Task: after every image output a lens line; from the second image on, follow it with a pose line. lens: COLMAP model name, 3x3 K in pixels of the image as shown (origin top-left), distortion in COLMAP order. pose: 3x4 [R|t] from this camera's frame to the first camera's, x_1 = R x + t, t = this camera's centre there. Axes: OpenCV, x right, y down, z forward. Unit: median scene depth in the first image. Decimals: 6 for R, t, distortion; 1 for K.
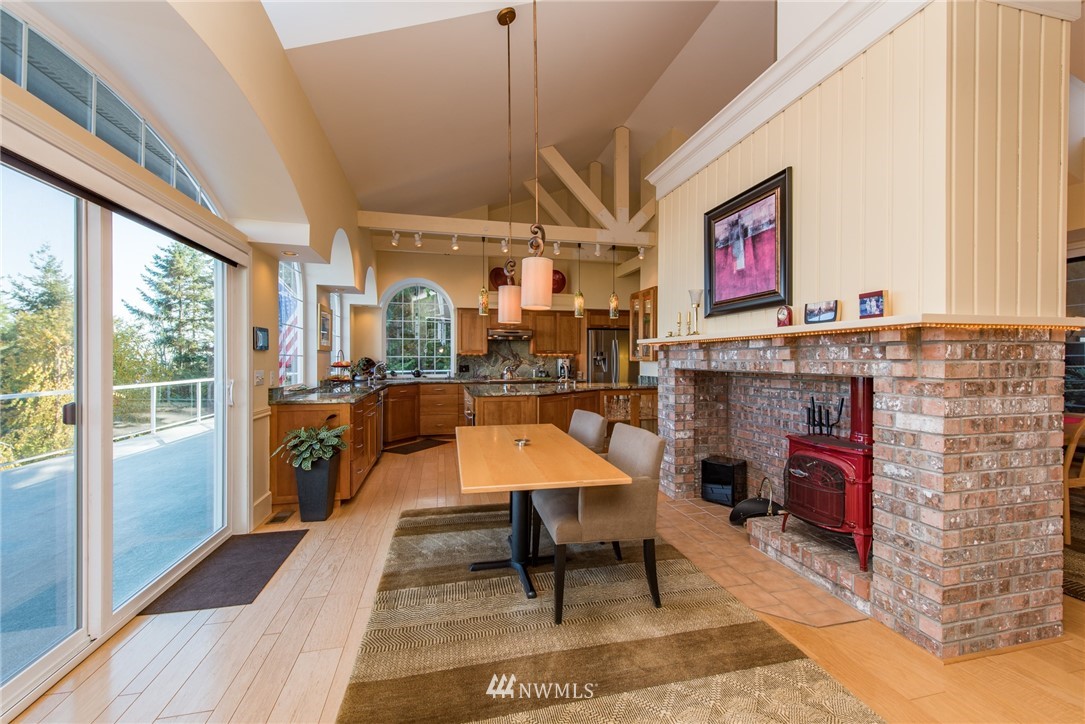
lens RADIAL K [[419.9, 0, 539.1], [0, 419.9, 359.6], [0, 0, 1]] dist [0.001803, 0.000127]
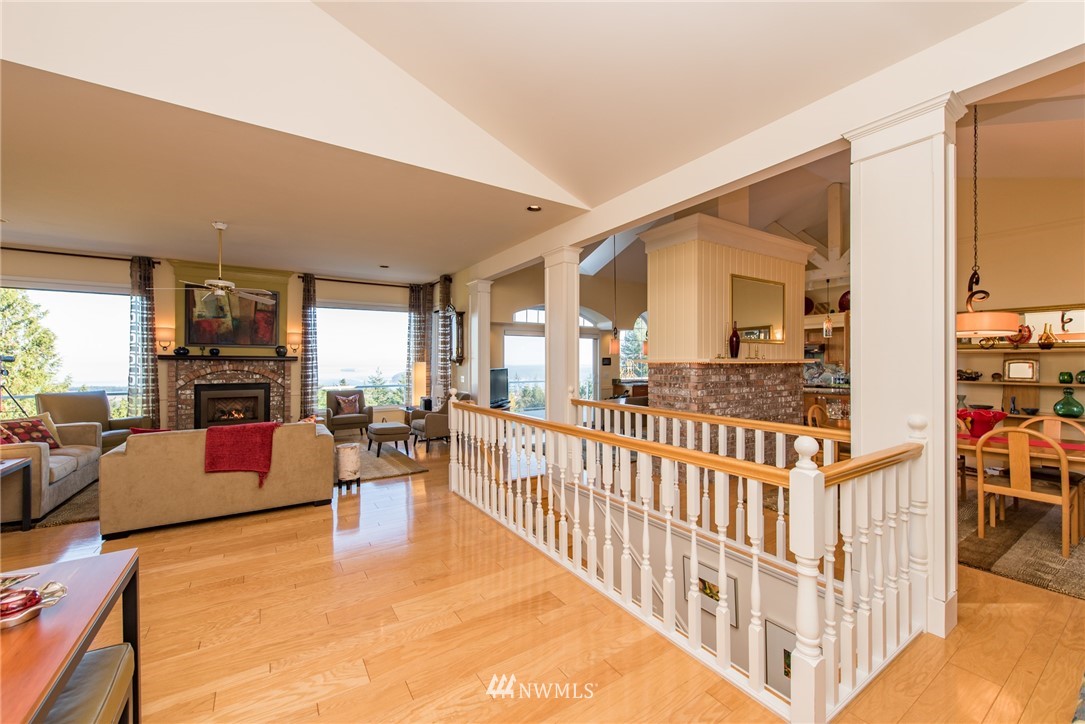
lens RADIAL K [[419.9, 0, 539.1], [0, 419.9, 359.6], [0, 0, 1]] dist [0.001803, 0.000127]
pose [[0.343917, -0.004533, -0.938989, 3.316538], [-0.004425, 0.999969, -0.006448, -0.074799], [0.938990, 0.006372, 0.343886, -0.729564]]
